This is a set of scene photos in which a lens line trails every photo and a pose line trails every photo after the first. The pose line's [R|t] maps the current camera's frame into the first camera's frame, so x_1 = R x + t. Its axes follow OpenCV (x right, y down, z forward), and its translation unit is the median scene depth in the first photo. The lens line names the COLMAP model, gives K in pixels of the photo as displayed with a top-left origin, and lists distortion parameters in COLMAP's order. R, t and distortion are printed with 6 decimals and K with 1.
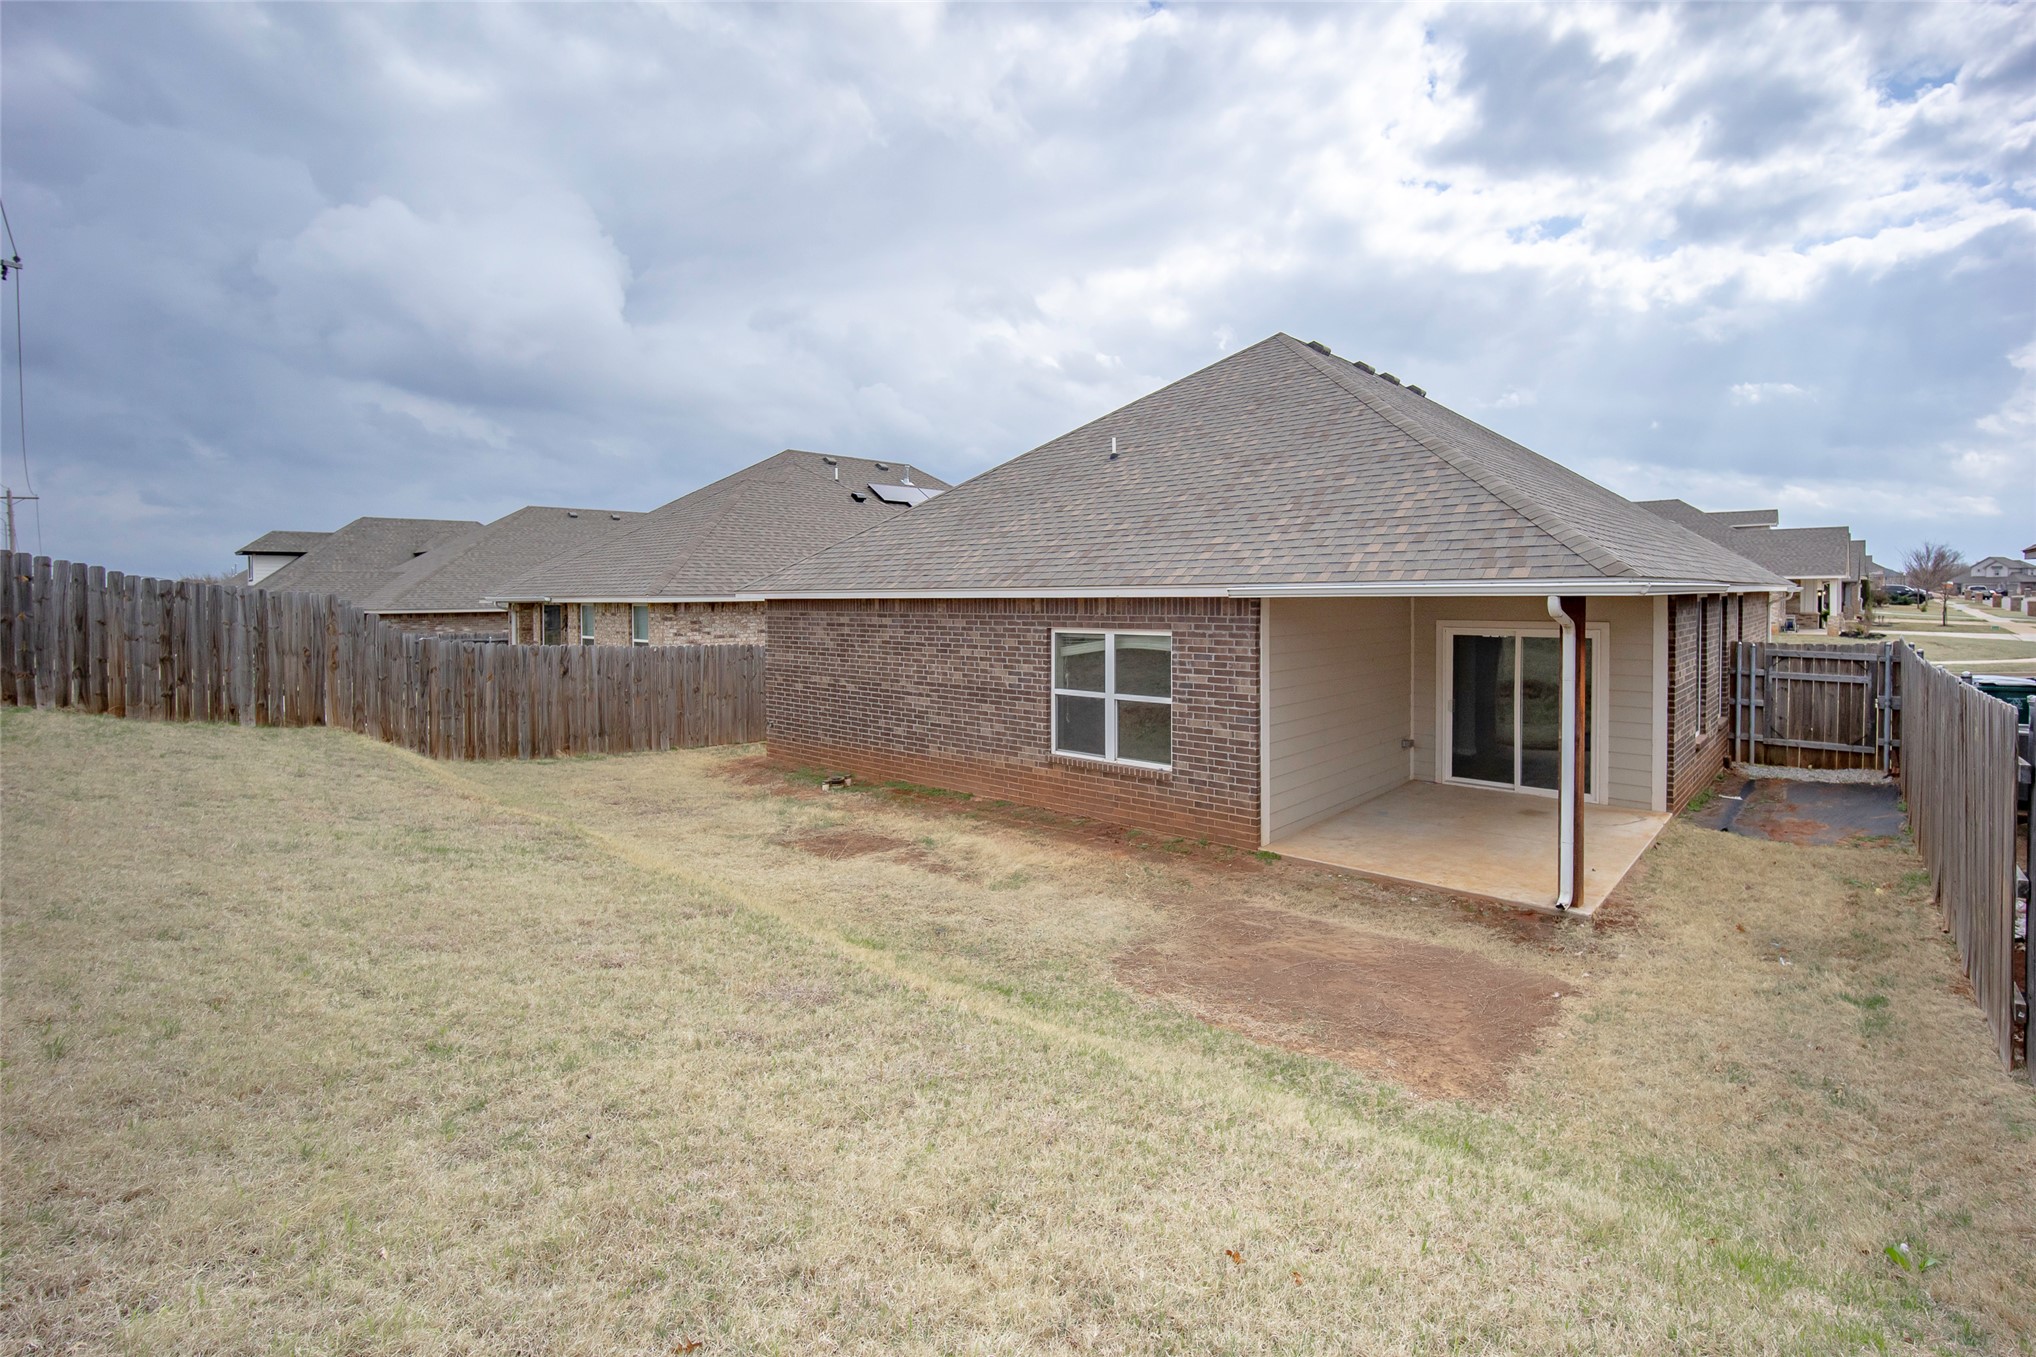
lens RADIAL K [[858.3, 0, 1085.9], [0, 858.3, 610.1], [0, 0, 1]] dist [-0.000719, 0.000487]
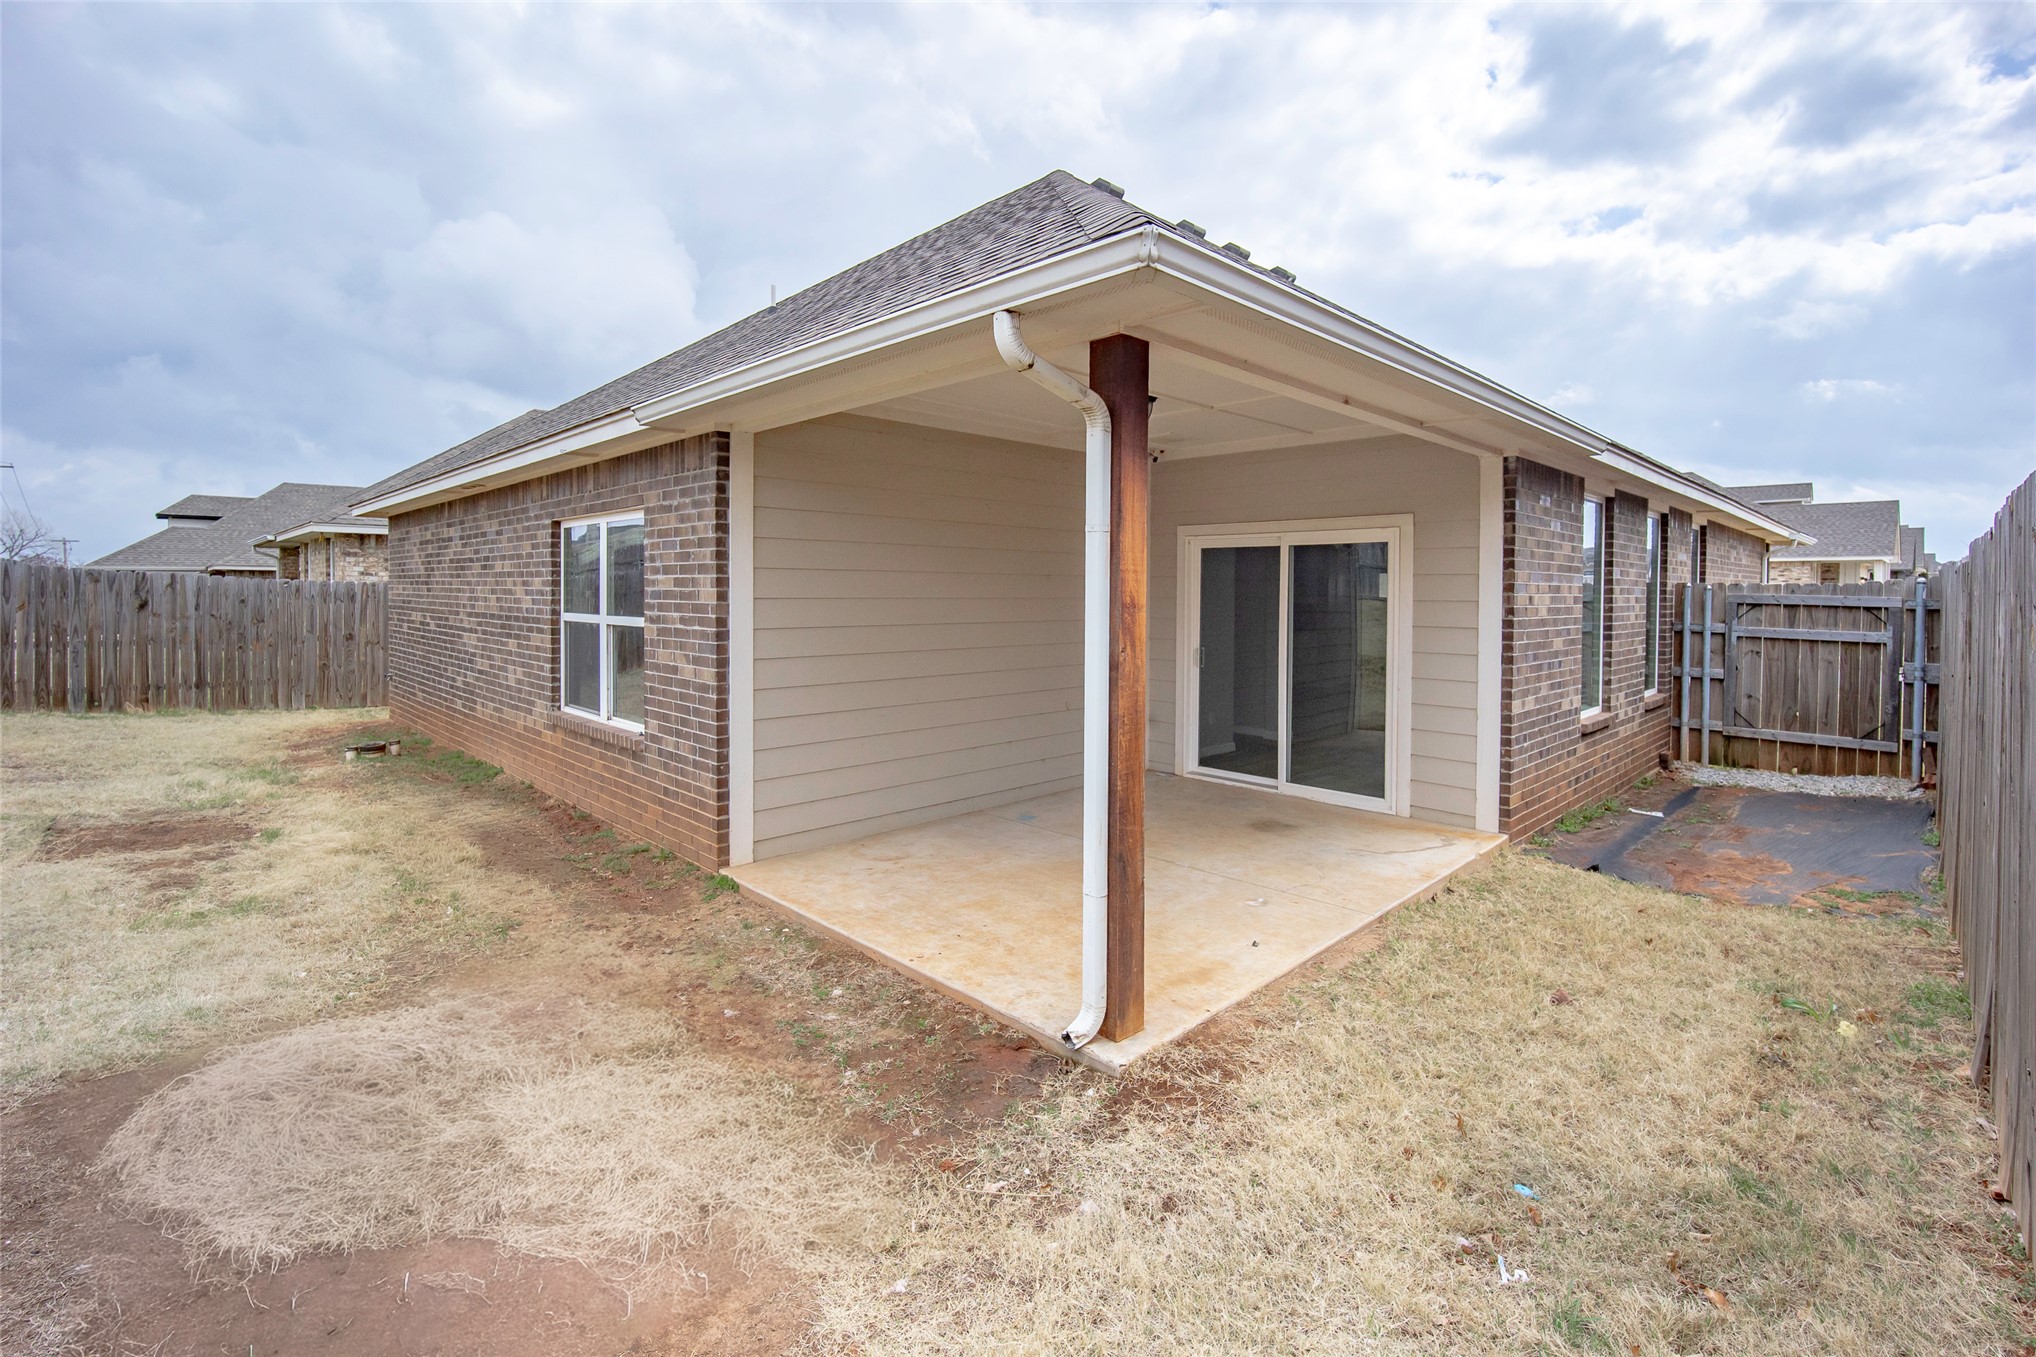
lens RADIAL K [[873.6, 0, 1010.5], [0, 873.6, 594.0], [0, 0, 1]] dist [-0.002058, -0.000411]
pose [[0.997094, 0.016177, -0.074442, 0.309397], [-0.016876, 0.999819, -0.008767, 0.066680], [0.074286, 0.009998, 0.997187, 0.304484]]
